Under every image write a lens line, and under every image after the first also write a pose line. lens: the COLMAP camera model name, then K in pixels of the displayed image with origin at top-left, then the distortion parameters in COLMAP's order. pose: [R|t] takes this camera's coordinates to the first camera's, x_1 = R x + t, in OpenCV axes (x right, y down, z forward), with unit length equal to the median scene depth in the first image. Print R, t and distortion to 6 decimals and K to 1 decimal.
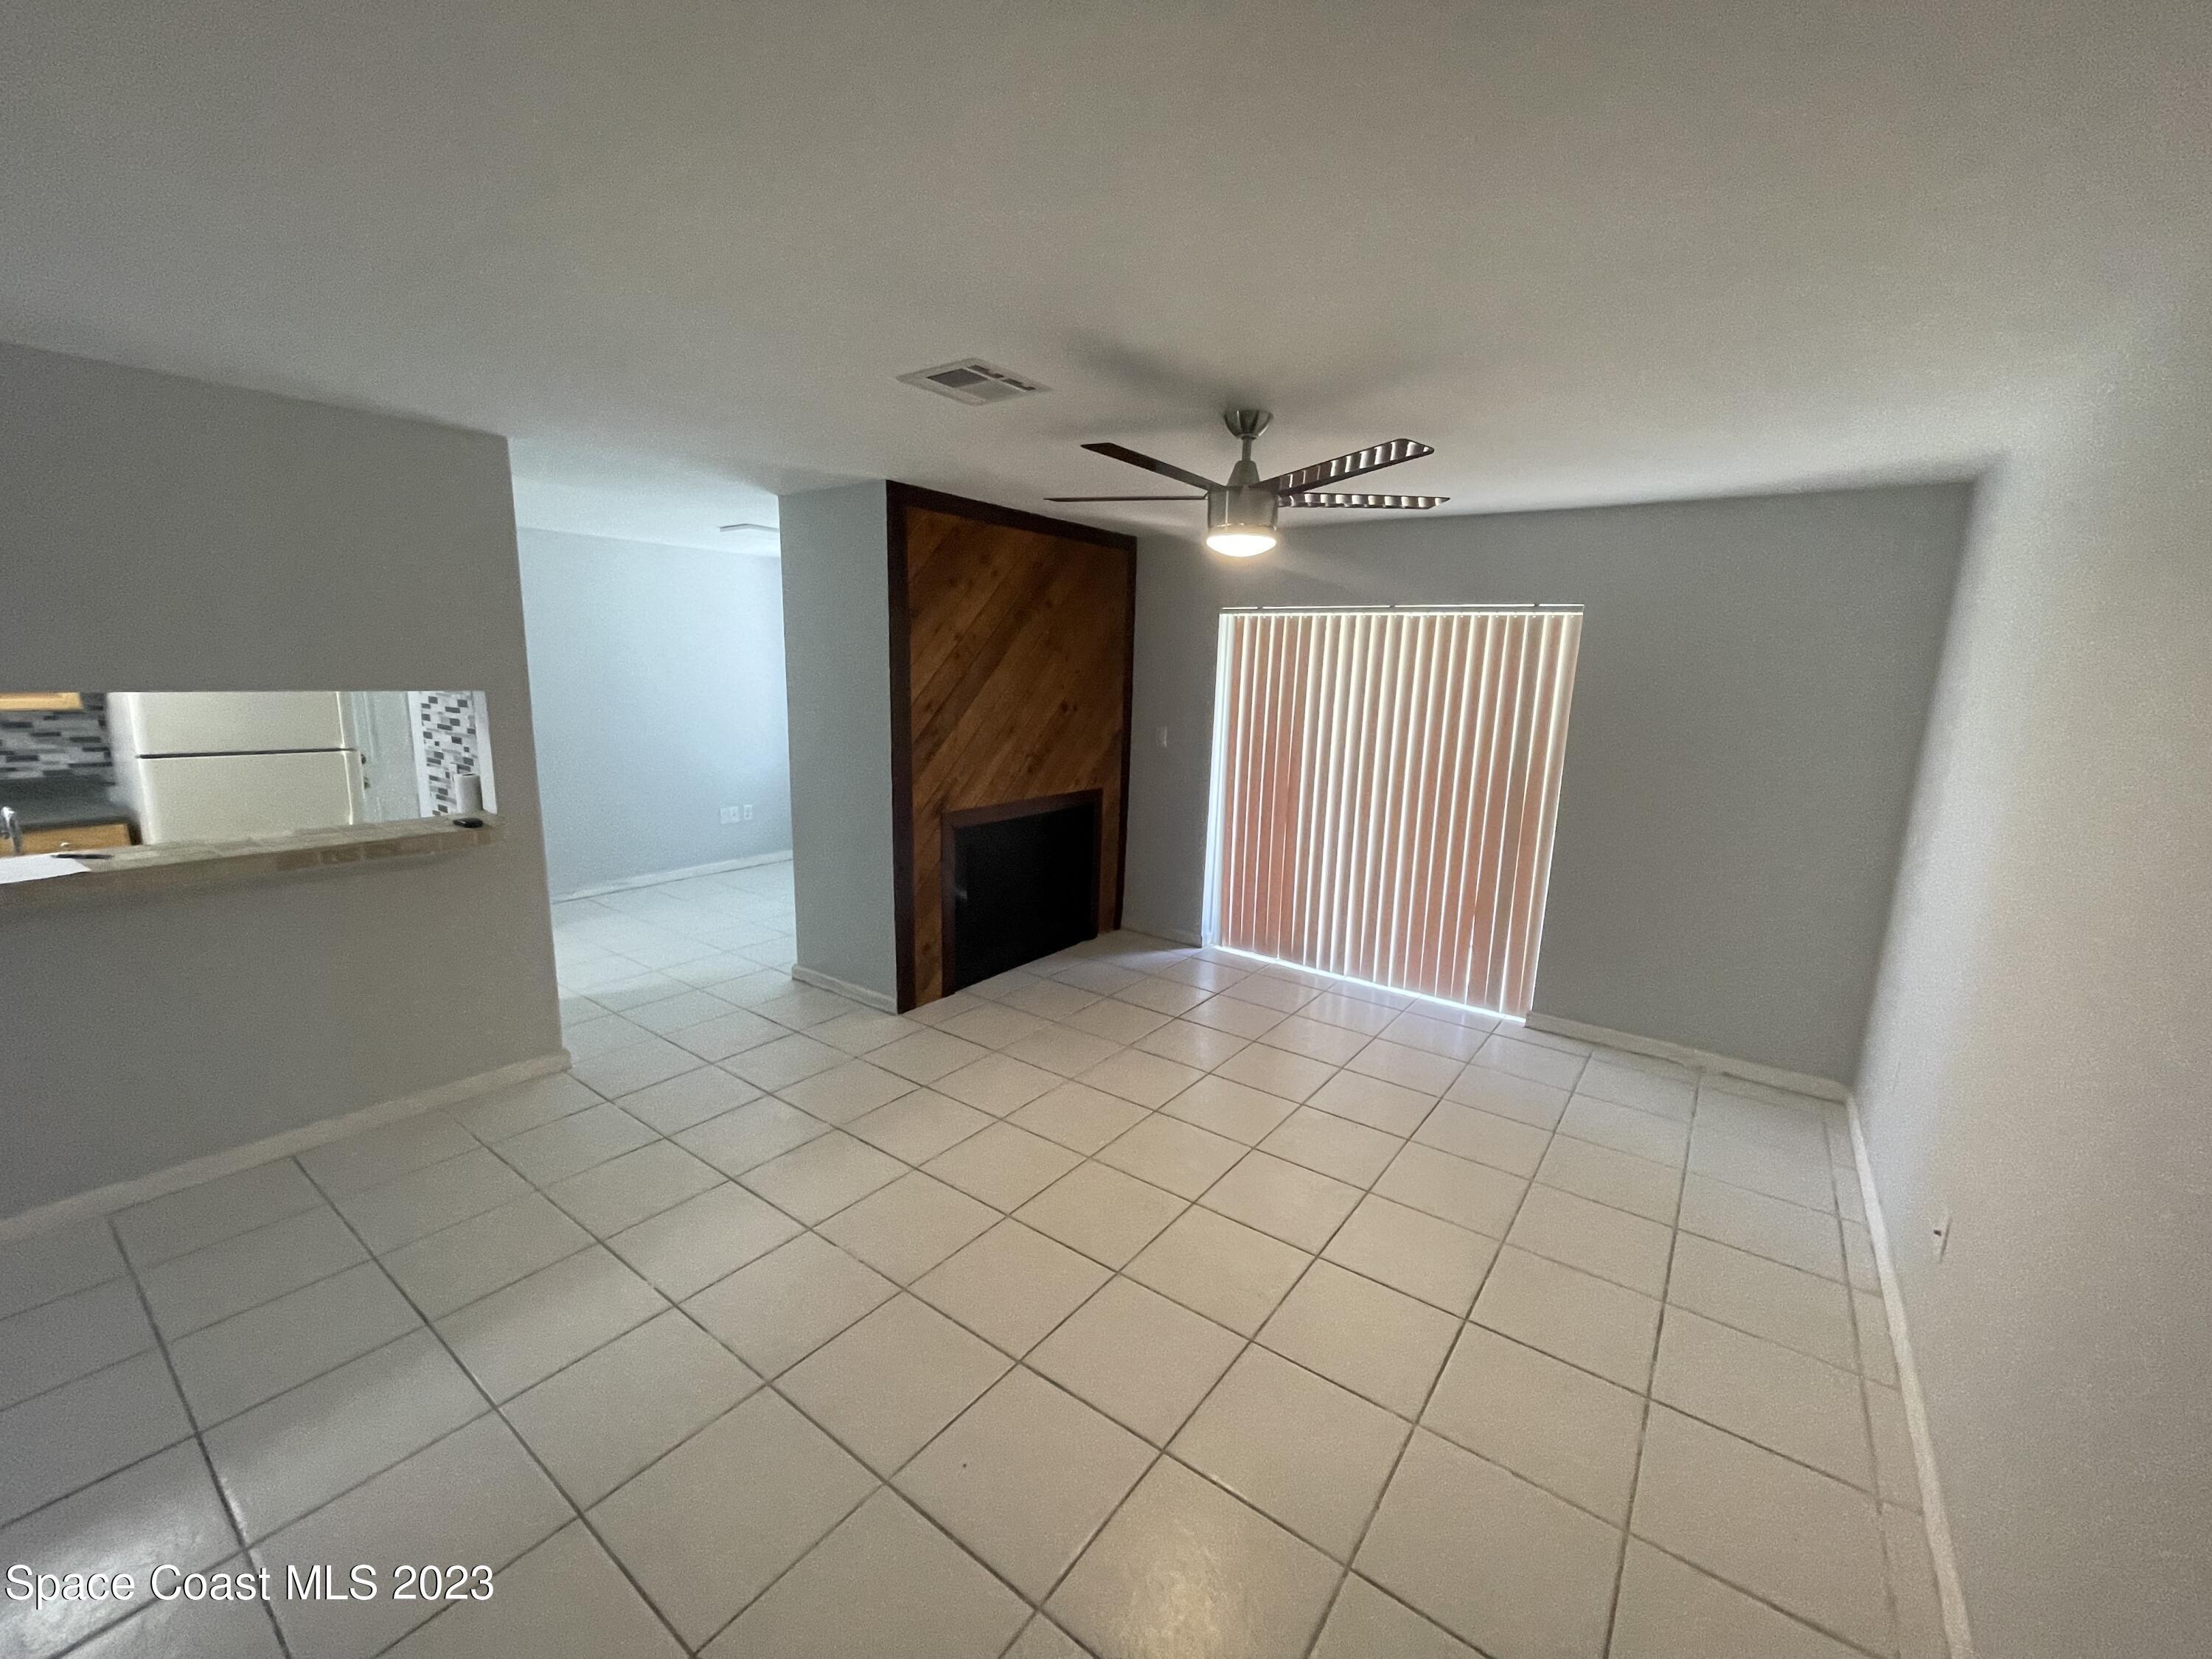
lens RADIAL K [[880.2, 0, 1106.0], [0, 880.2, 829.5], [0, 0, 1]] dist [0.000414, -0.000009]
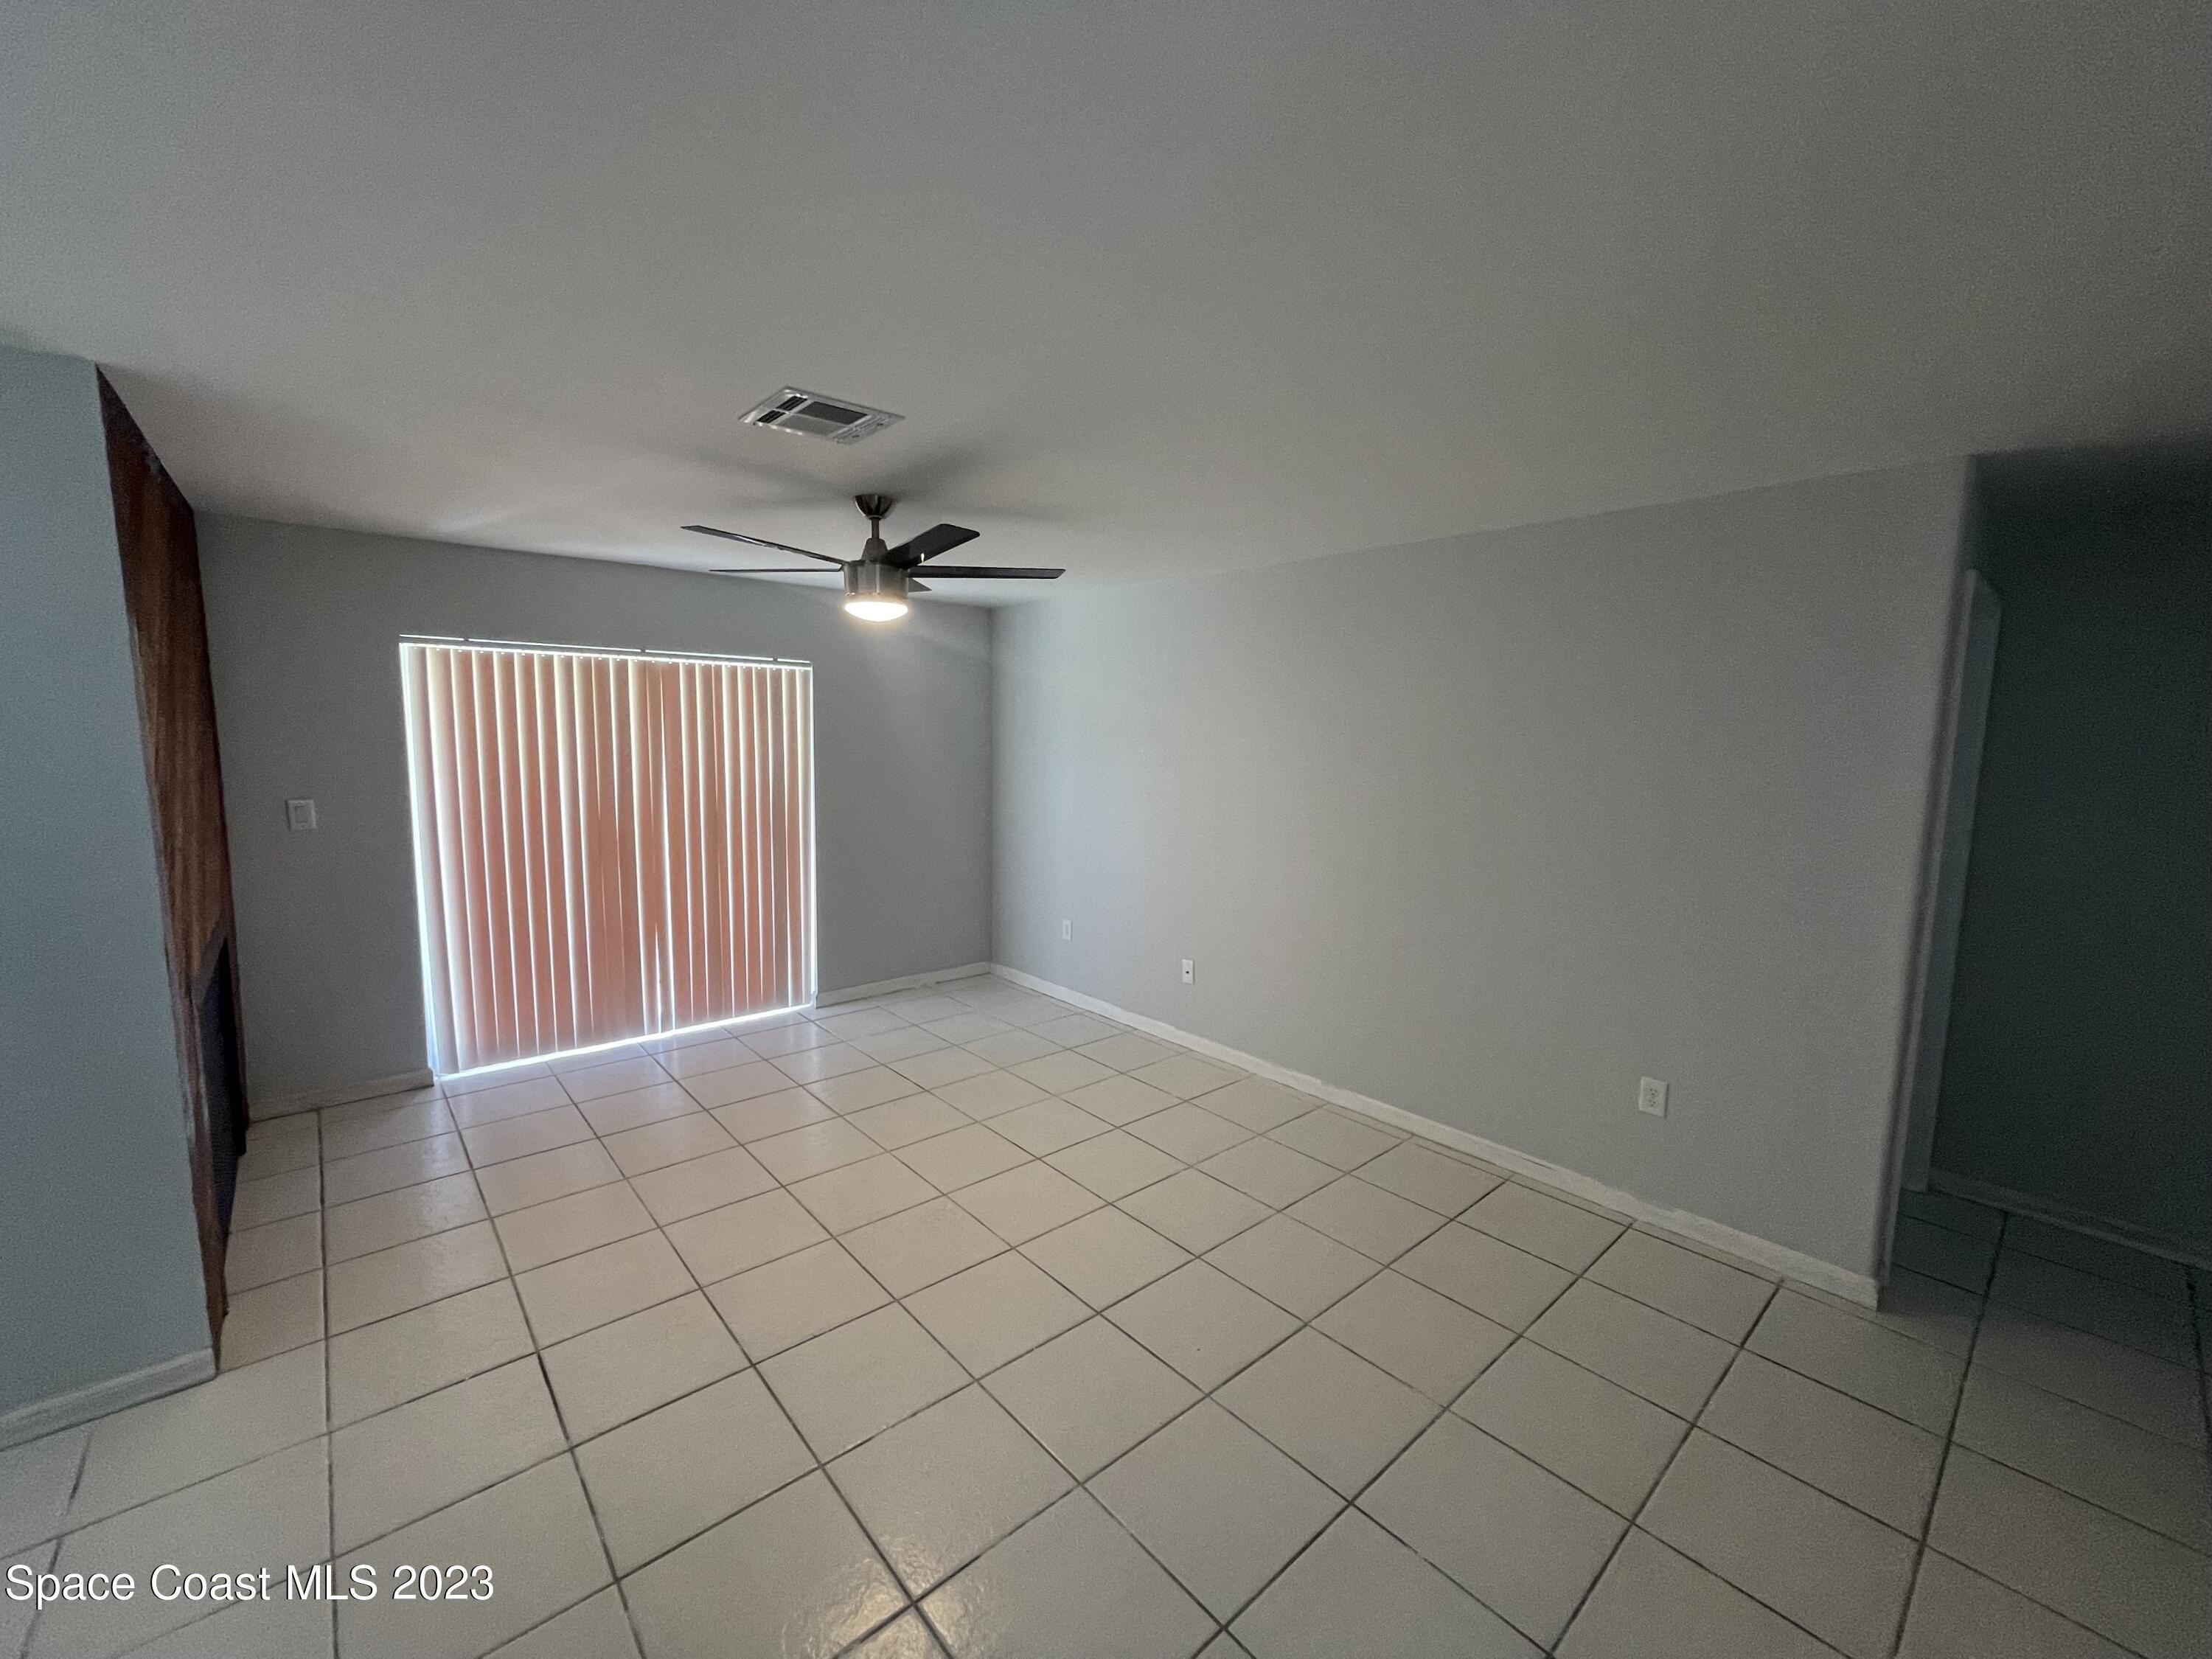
lens RADIAL K [[892.5, 0, 1073.2], [0, 892.5, 825.8], [0, 0, 1]] dist [-0.013538, -0.000164]
pose [[0.231976, -0.135722, 0.963206, -0.619871], [0.171004, 0.980487, 0.096973, -0.083228], [-0.957572, 0.142216, 0.250659, 0.348942]]
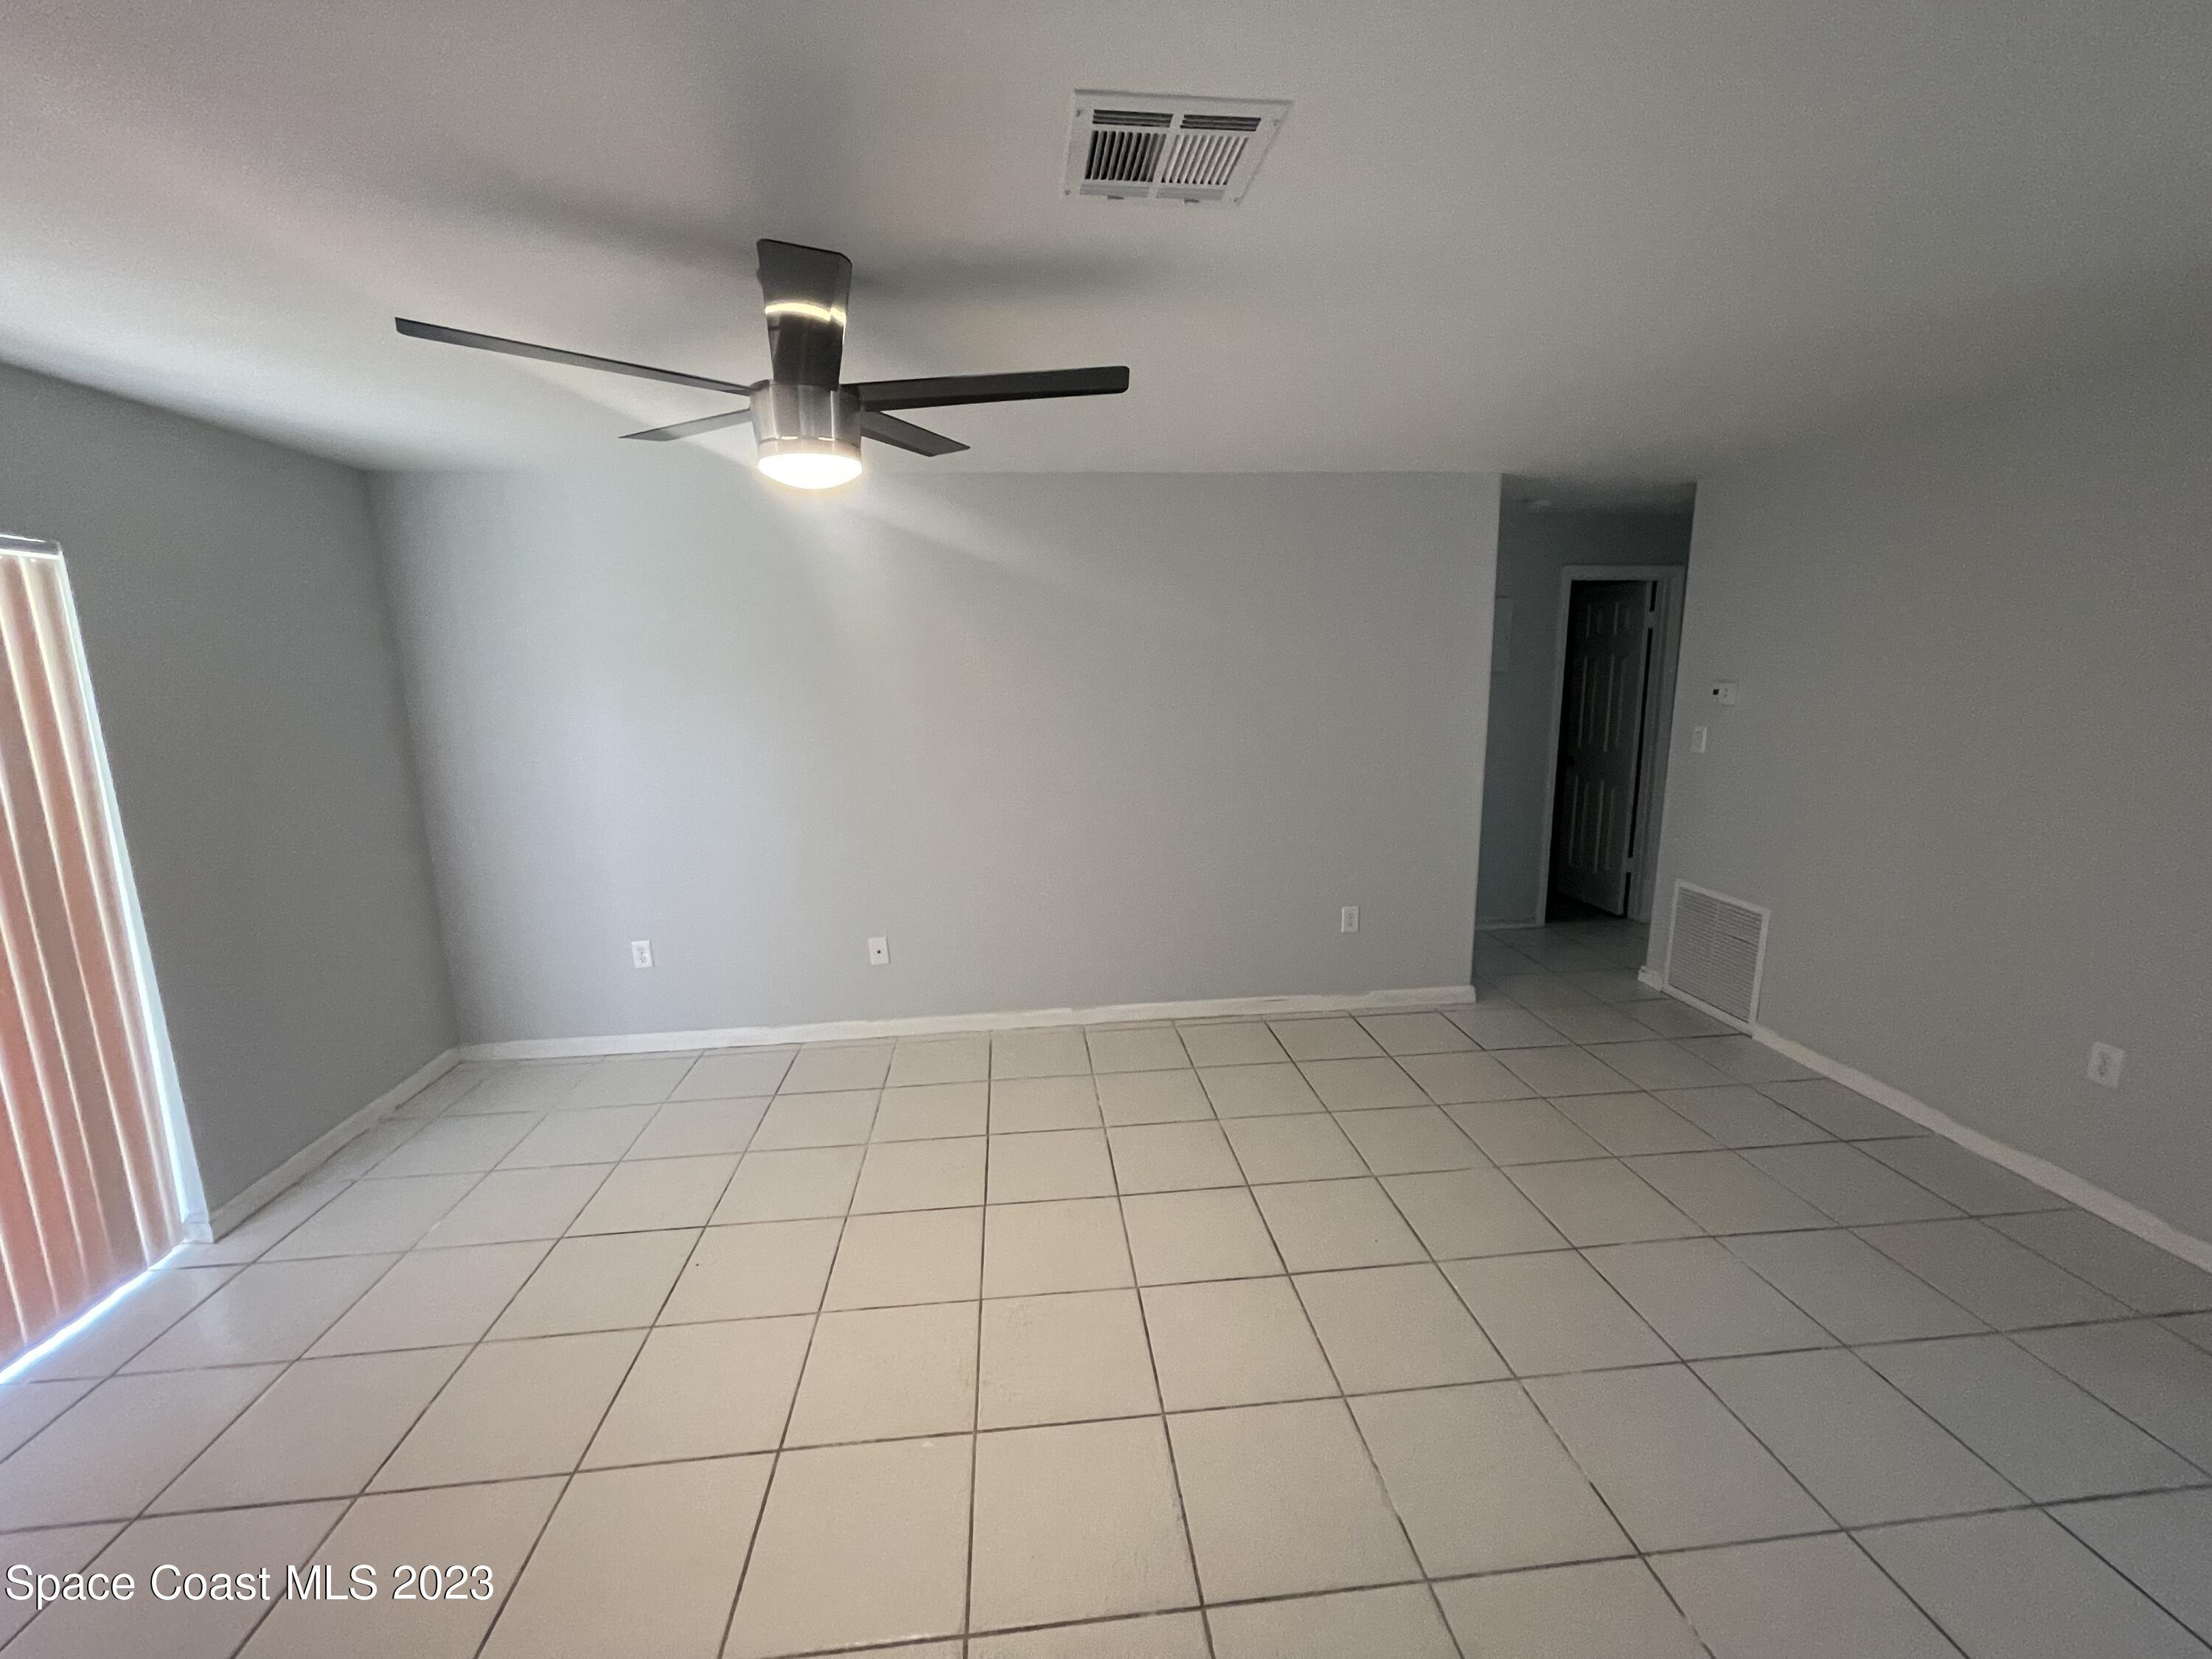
lens RADIAL K [[896.8, 0, 1101.9], [0, 896.8, 828.6], [0, 0, 1]] dist [-0.001935, -0.000213]
pose [[-0.673610, -0.153938, 0.722878, -0.368388], [0.132615, 0.937021, 0.323117, -0.175205], [-0.727092, 0.313519, -0.610772, 0.897797]]
